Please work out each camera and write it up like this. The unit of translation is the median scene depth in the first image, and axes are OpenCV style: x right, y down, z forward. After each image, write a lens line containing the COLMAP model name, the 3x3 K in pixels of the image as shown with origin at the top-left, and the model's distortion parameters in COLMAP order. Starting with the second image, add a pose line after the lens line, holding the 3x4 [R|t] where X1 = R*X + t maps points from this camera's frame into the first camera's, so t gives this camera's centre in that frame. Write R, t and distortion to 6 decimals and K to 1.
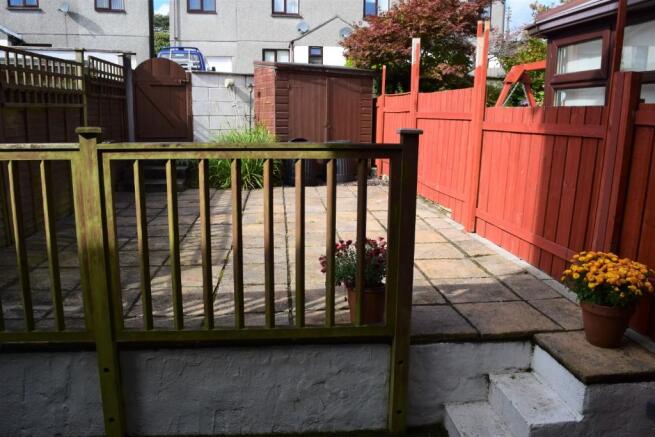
lens RADIAL K [[500.4, 0, 327.5], [0, 500.4, 218.5], [0, 0, 1]] dist [-0.083290, 0.004324]
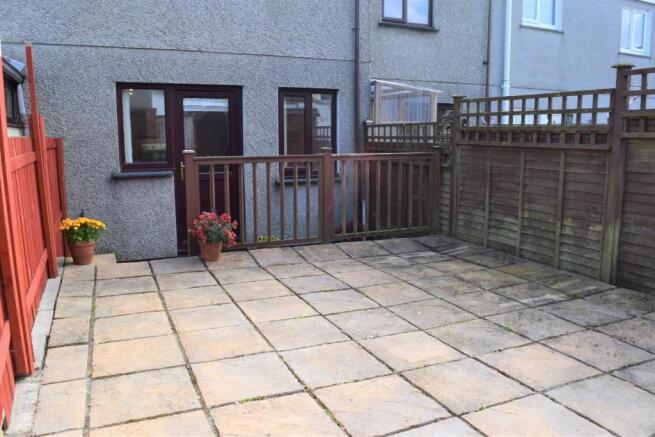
lens RADIAL K [[500.4, 0, 327.5], [0, 500.4, 218.5], [0, 0, 1]] dist [-0.083290, 0.004324]
pose [[-0.943109, 0.046713, -0.329186, 0.092562], [-0.075205, 0.934450, 0.348063, -0.206668], [0.323867, 0.353018, -0.877775, 0.938575]]
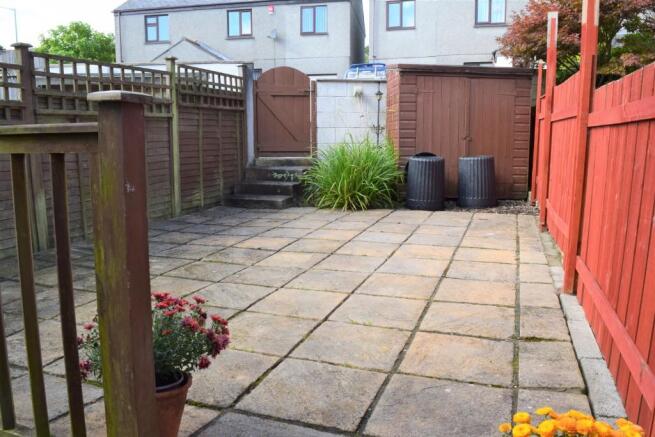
lens RADIAL K [[500.4, 0, 327.5], [0, 500.4, 218.5], [0, 0, 1]] dist [-0.083290, 0.004324]
pose [[0.902896, 0.055087, -0.426315, 0.170348], [-0.072431, 0.997071, -0.024563, -0.018304], [0.423713, 0.053056, 0.904241, 0.192995]]
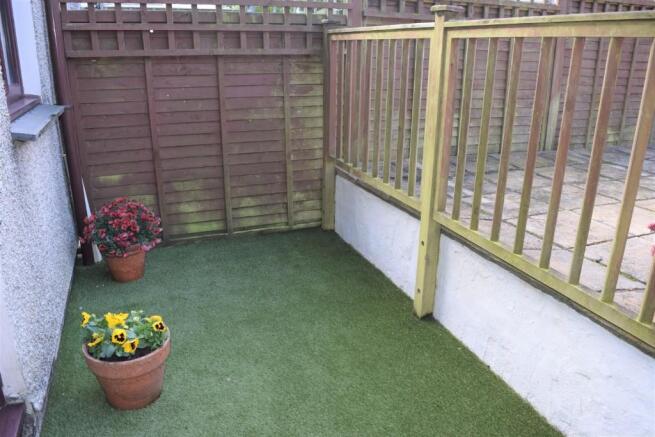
lens RADIAL K [[500.4, 0, 327.5], [0, 500.4, 218.5], [0, 0, 1]] dist [-0.083290, 0.004324]
pose [[0.260139, 0.297211, -0.918691, 0.145621], [-0.198159, 0.947630, 0.250462, 0.007843], [0.945019, 0.116892, 0.305410, 0.138470]]
